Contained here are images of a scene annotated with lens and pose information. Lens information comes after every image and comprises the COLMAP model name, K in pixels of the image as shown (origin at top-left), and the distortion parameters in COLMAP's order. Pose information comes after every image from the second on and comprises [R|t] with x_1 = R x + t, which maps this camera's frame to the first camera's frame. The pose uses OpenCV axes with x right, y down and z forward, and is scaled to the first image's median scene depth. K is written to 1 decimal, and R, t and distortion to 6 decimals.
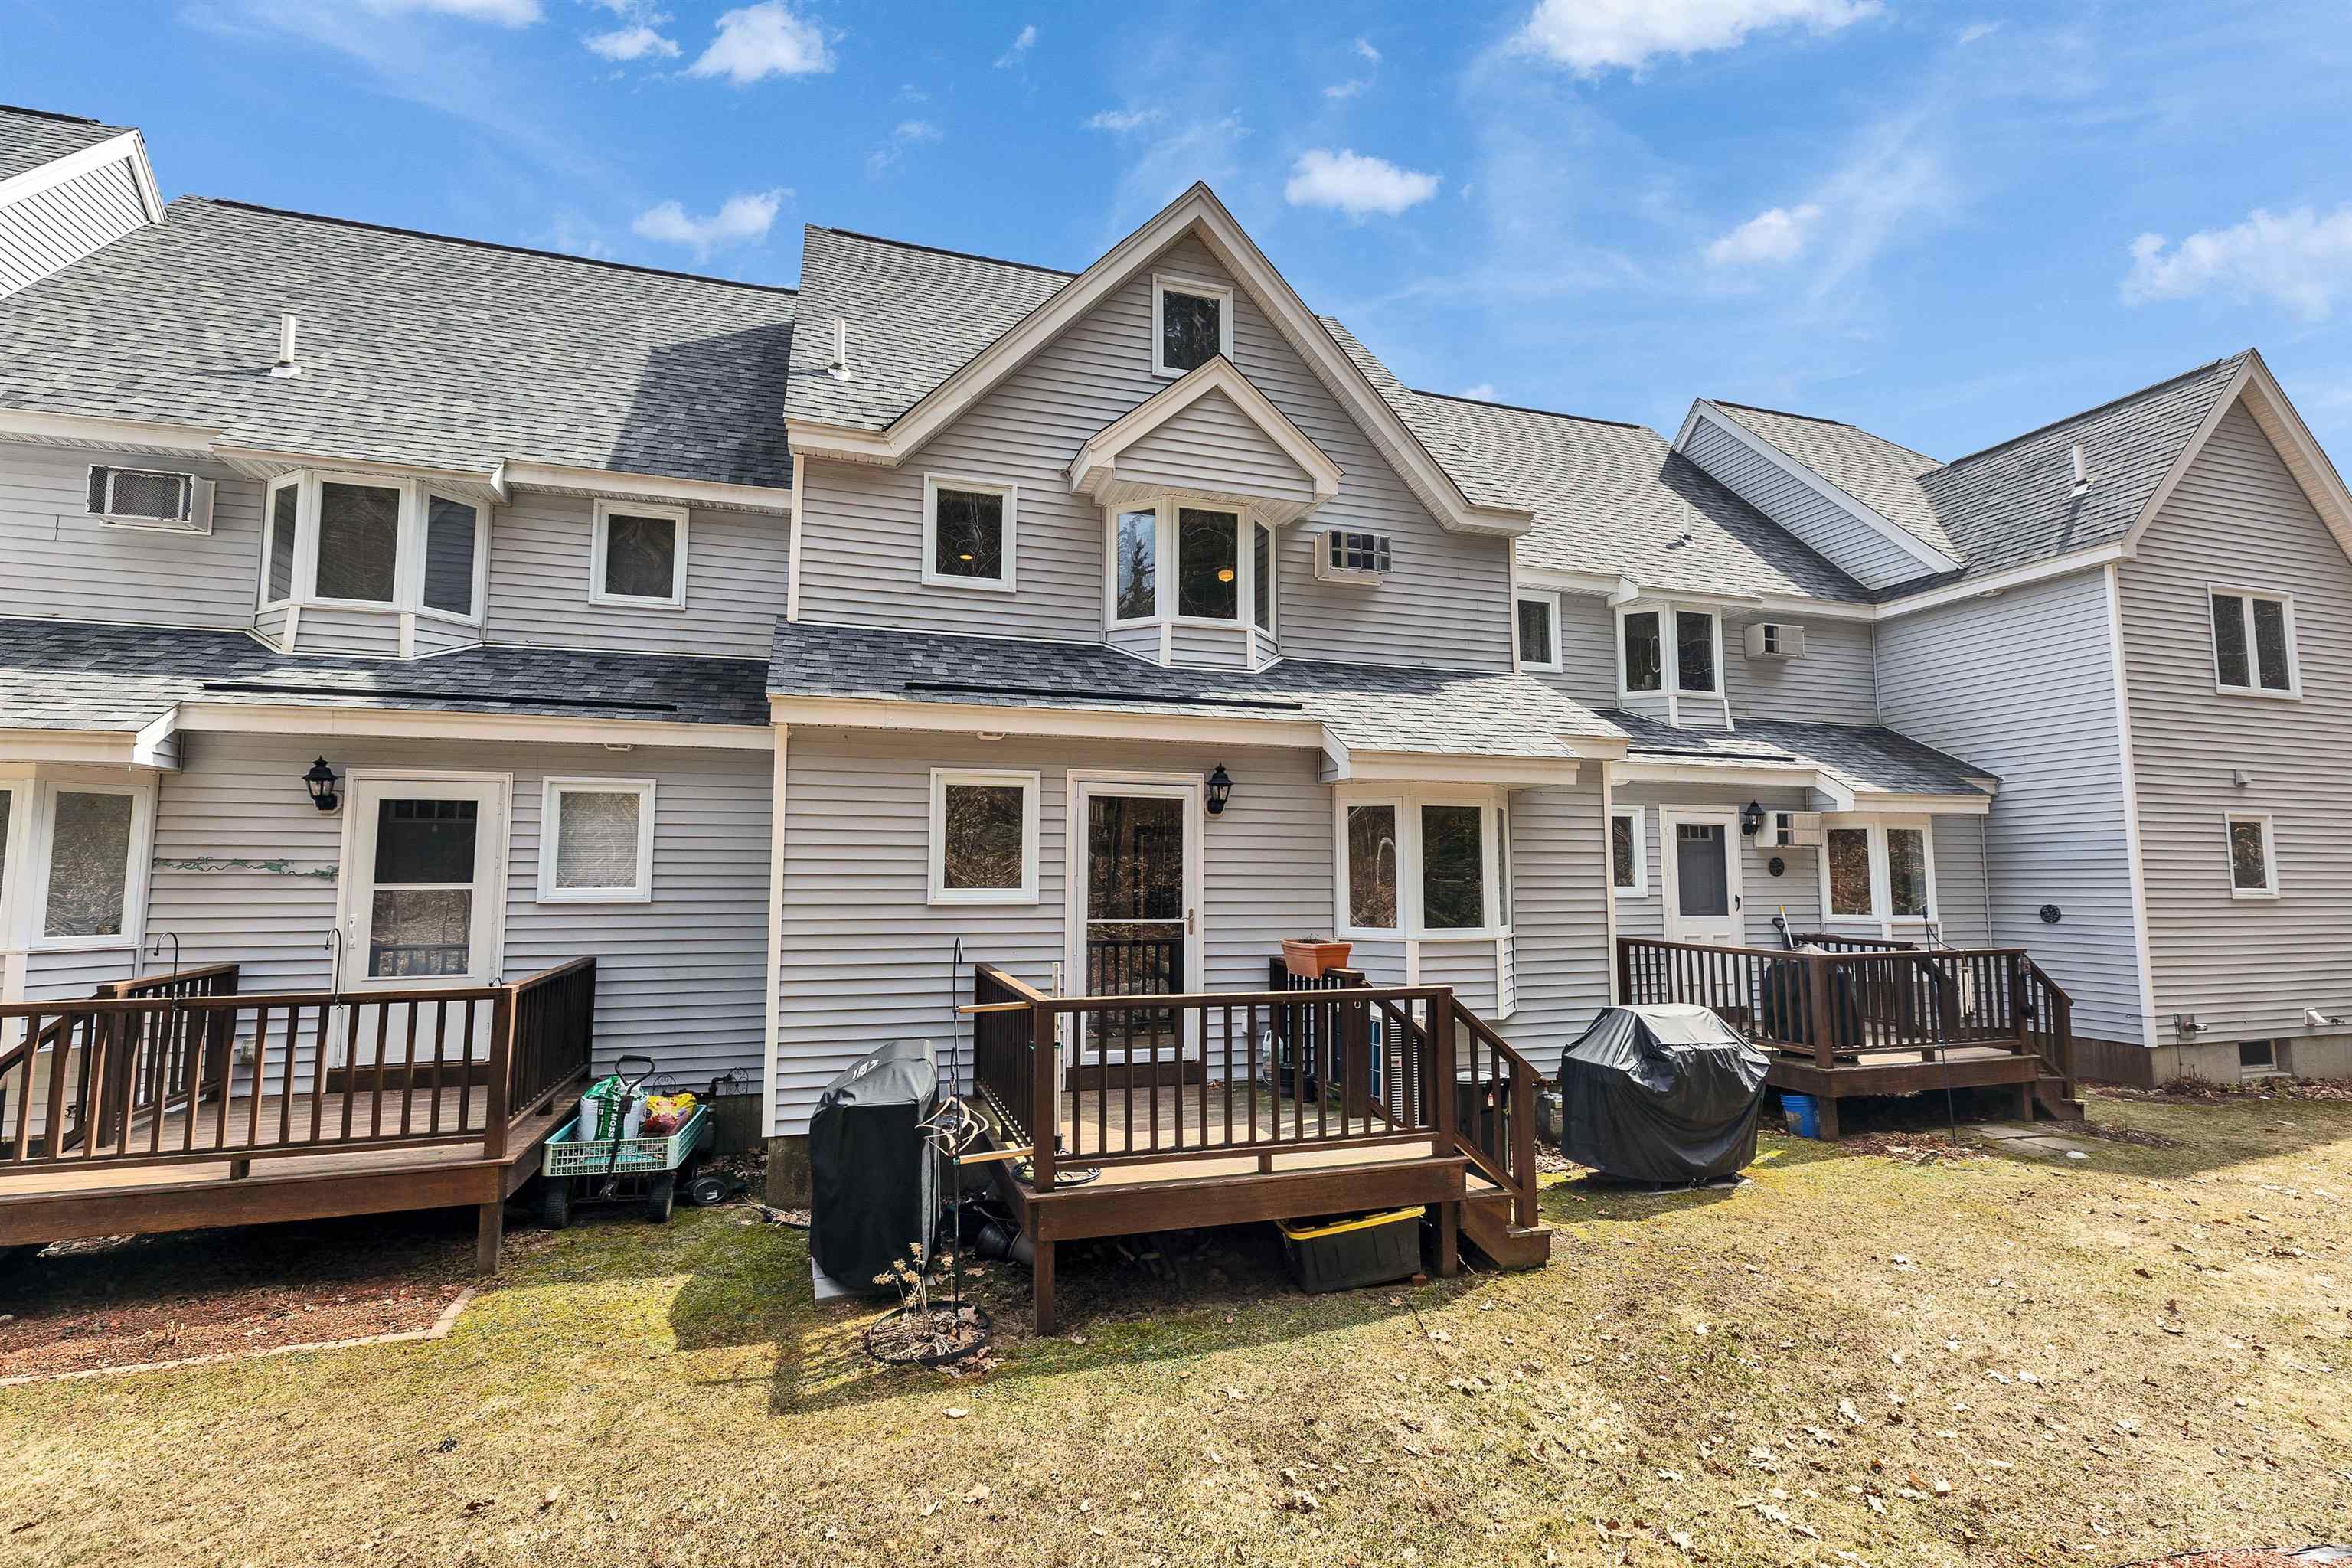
lens RADIAL K [[1068.4, 0, 1167.0], [0, 1068.4, 771.1], [0, 0, 1]] dist [0.004534, -0.000934]
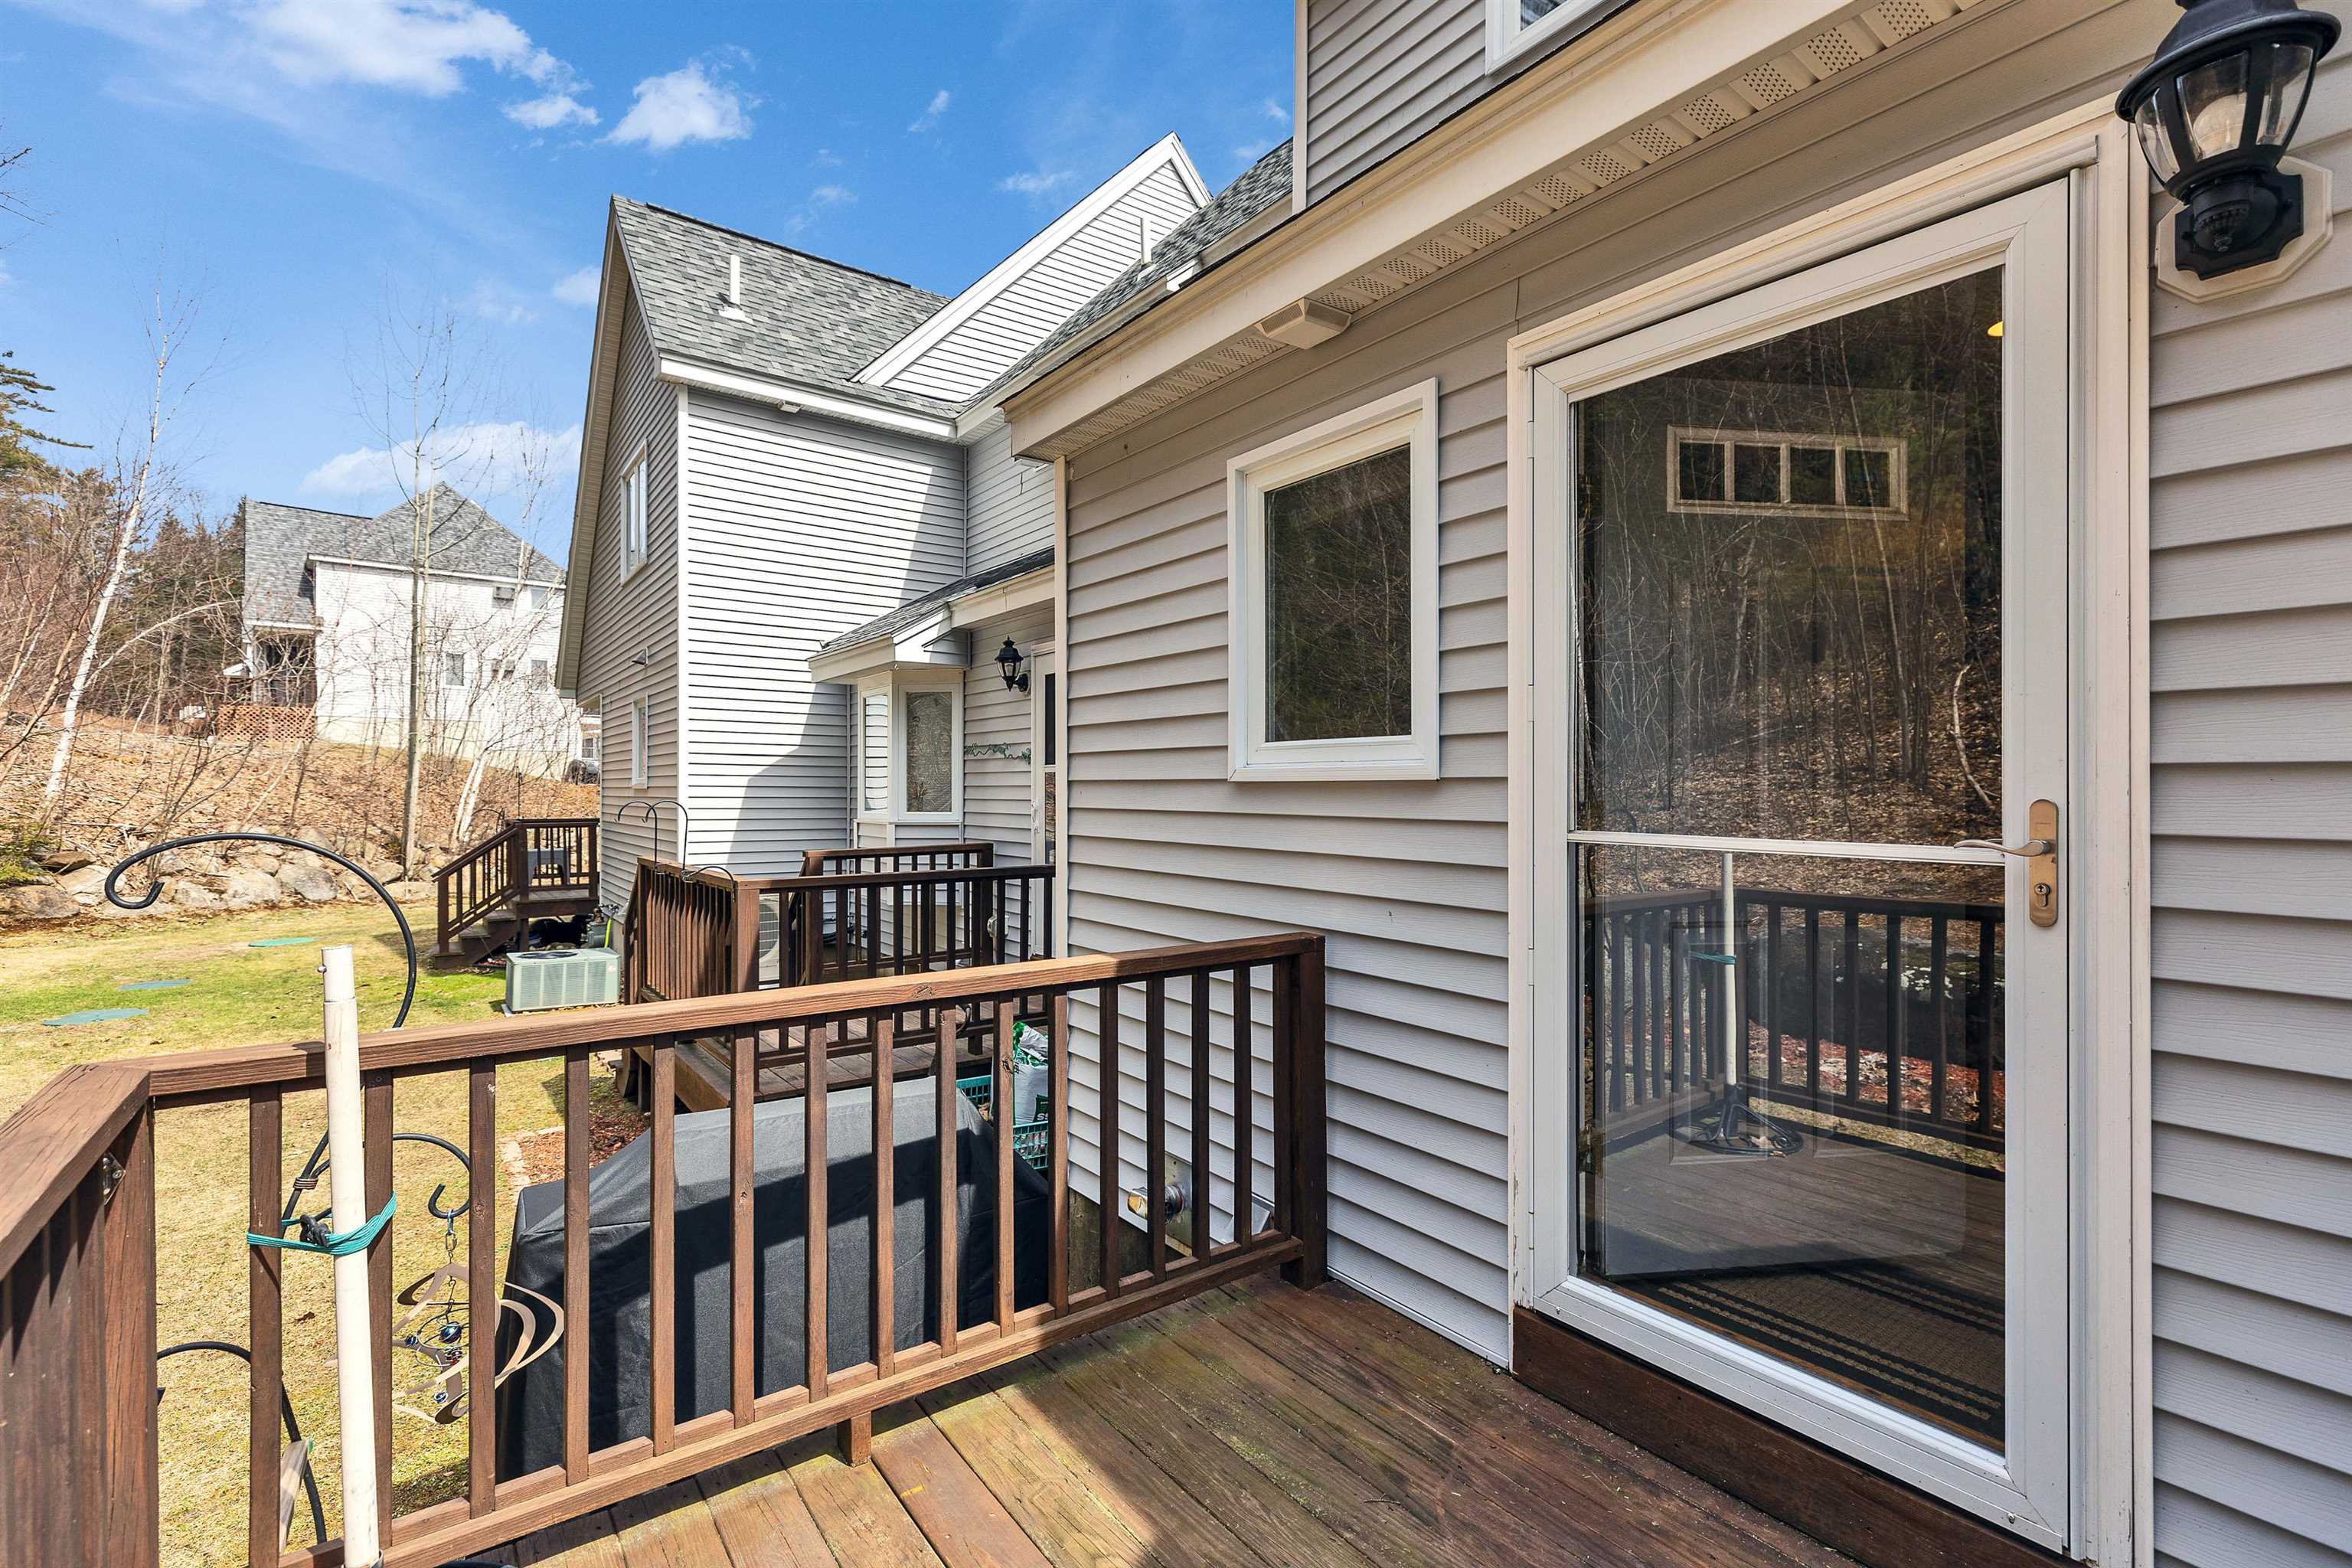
lens RADIAL K [[1043.6, 0, 1173.8], [0, 1043.6, 791.5], [0, 0, 1]] dist [0.003010, 0.000047]
pose [[0.328757, 0.000740, -0.944414, 0.153194], [0.092880, 0.995127, 0.033111, 0.105234], [0.939836, -0.098602, 0.327086, 0.783004]]
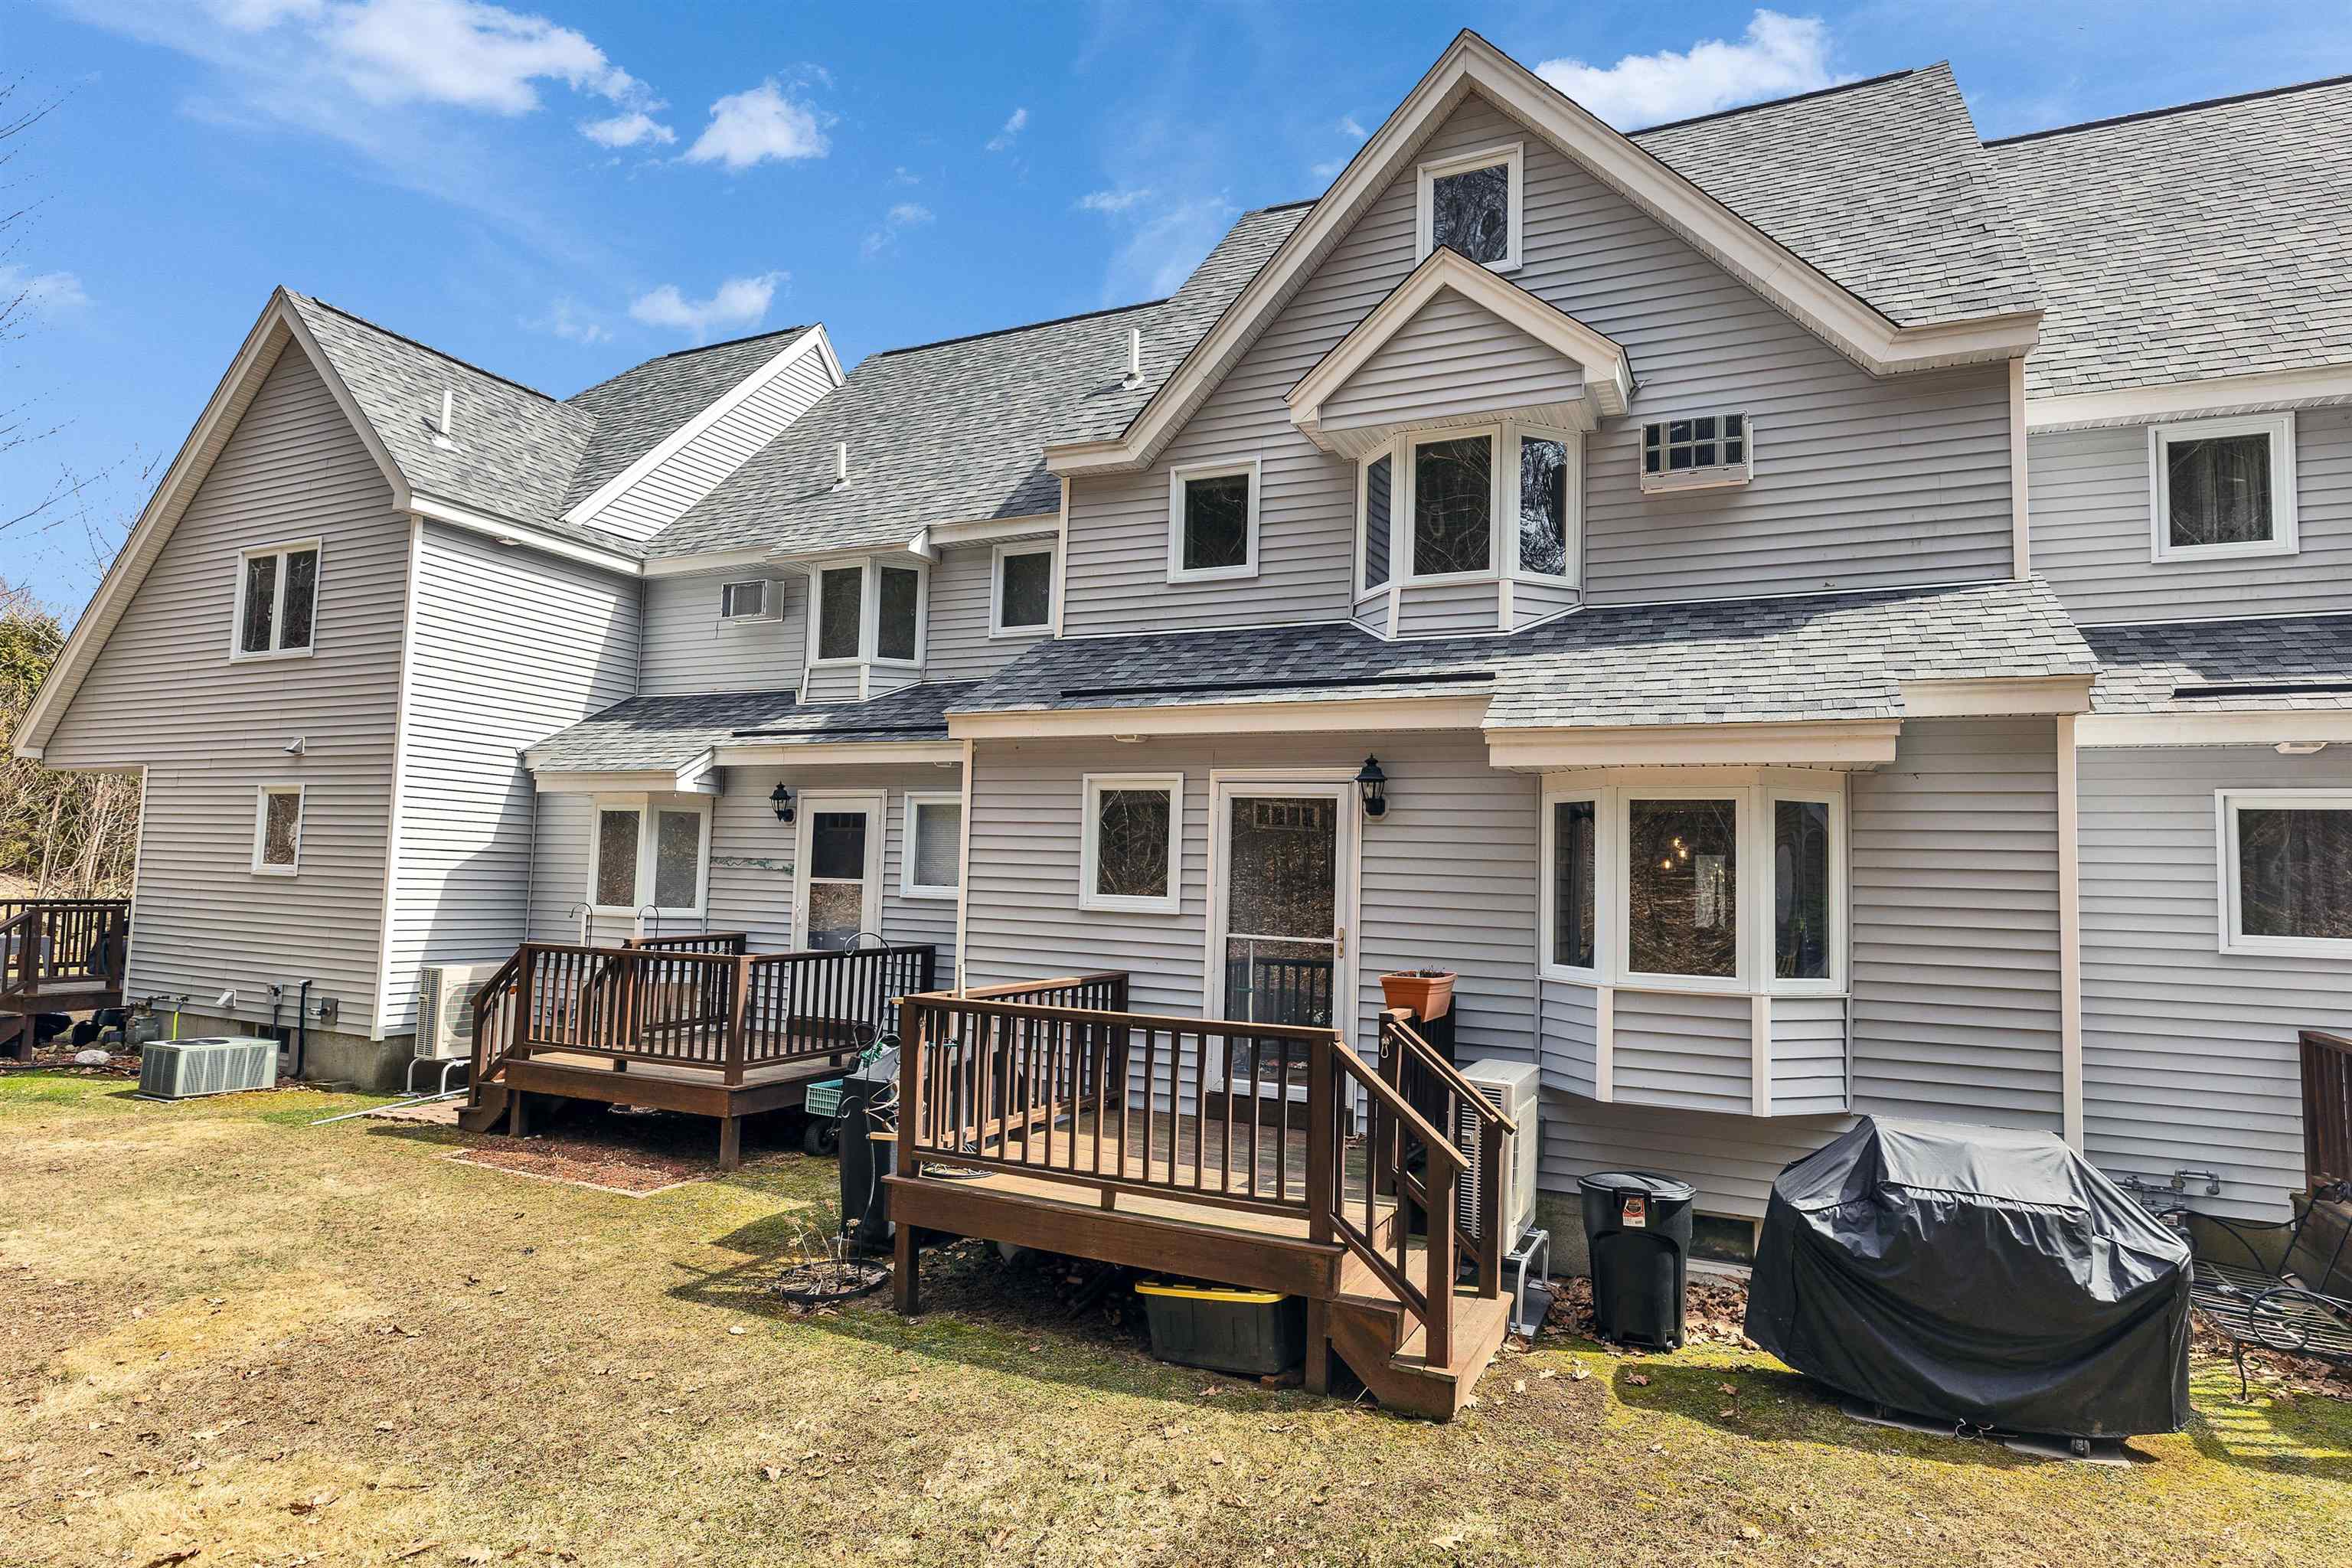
lens RADIAL K [[1259.9, 0, 1170.0], [0, 1259.9, 777.1], [0, 0, 1]] dist [-0.001147, -0.000307]
pose [[0.727509, -0.034504, -0.685230, 0.610910], [0.037282, 0.999247, -0.010735, 0.014948], [0.685085, -0.017737, 0.728248, 0.182486]]
